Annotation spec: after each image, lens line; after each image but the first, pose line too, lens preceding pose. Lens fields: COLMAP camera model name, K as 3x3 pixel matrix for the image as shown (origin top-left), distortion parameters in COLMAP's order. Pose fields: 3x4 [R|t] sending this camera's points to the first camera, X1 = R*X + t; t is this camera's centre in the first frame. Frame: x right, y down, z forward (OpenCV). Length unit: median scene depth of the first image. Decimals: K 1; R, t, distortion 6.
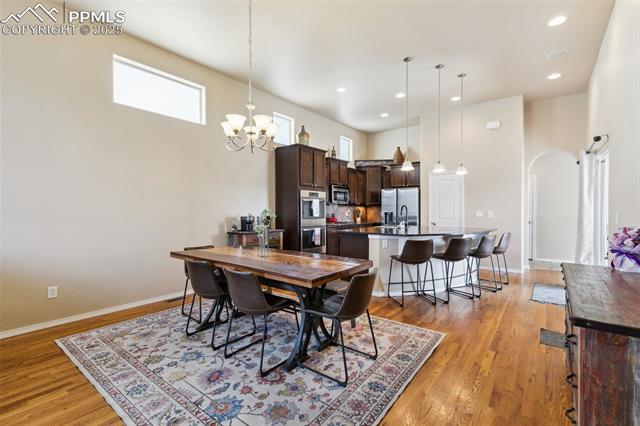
lens RADIAL K [[289.1, 0, 318.0], [0, 289.1, 213.3], [0, 0, 1]] dist [0.007203, -0.001818]
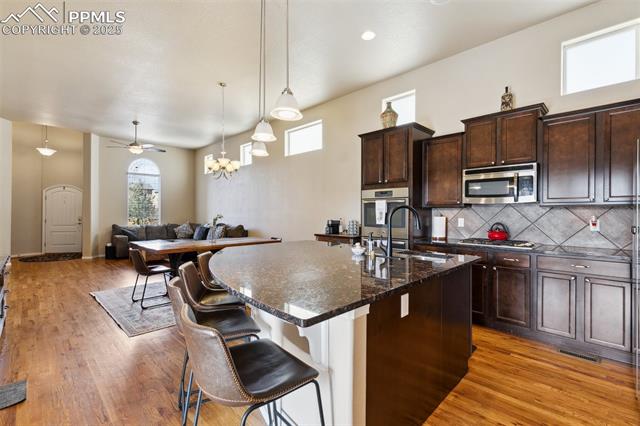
lens RADIAL K [[289.1, 0, 319.9], [0, 289.1, 212.9], [0, 0, 1]] dist [0.007203, -0.001818]
pose [[-0.112175, -0.001598, -0.993687, 1.085360], [-0.014637, 0.999893, 0.000045, -0.022426], [0.993581, 0.014550, -0.112186, 1.392680]]
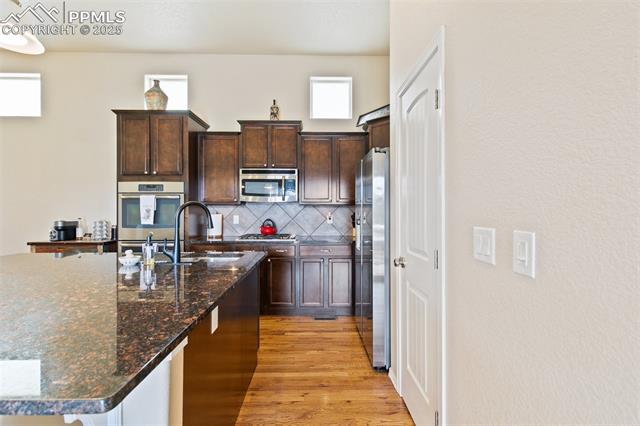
lens RADIAL K [[289.1, 0, 322.0], [0, 289.1, 209.6], [0, 0, 1]] dist [0.007203, -0.001818]
pose [[0.637861, -0.003491, -0.770144, 1.020773], [-0.008153, 0.999903, -0.011285, -0.022817], [0.770109, 0.013477, 0.637770, 1.341670]]
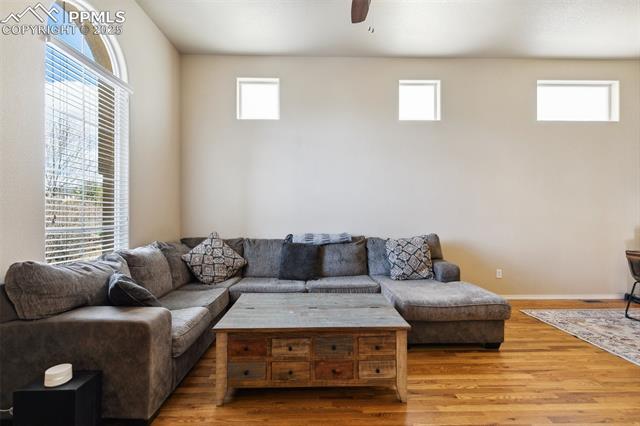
lens RADIAL K [[289.1, 0, 312.6], [0, 289.1, 212.6], [0, 0, 1]] dist [0.007203, -0.001818]
pose [[0.638067, 0.000847, -0.769981, -0.364740], [-0.008411, 0.999947, -0.005870, 0.004027], [0.769935, 0.010222, 0.638040, -0.437093]]
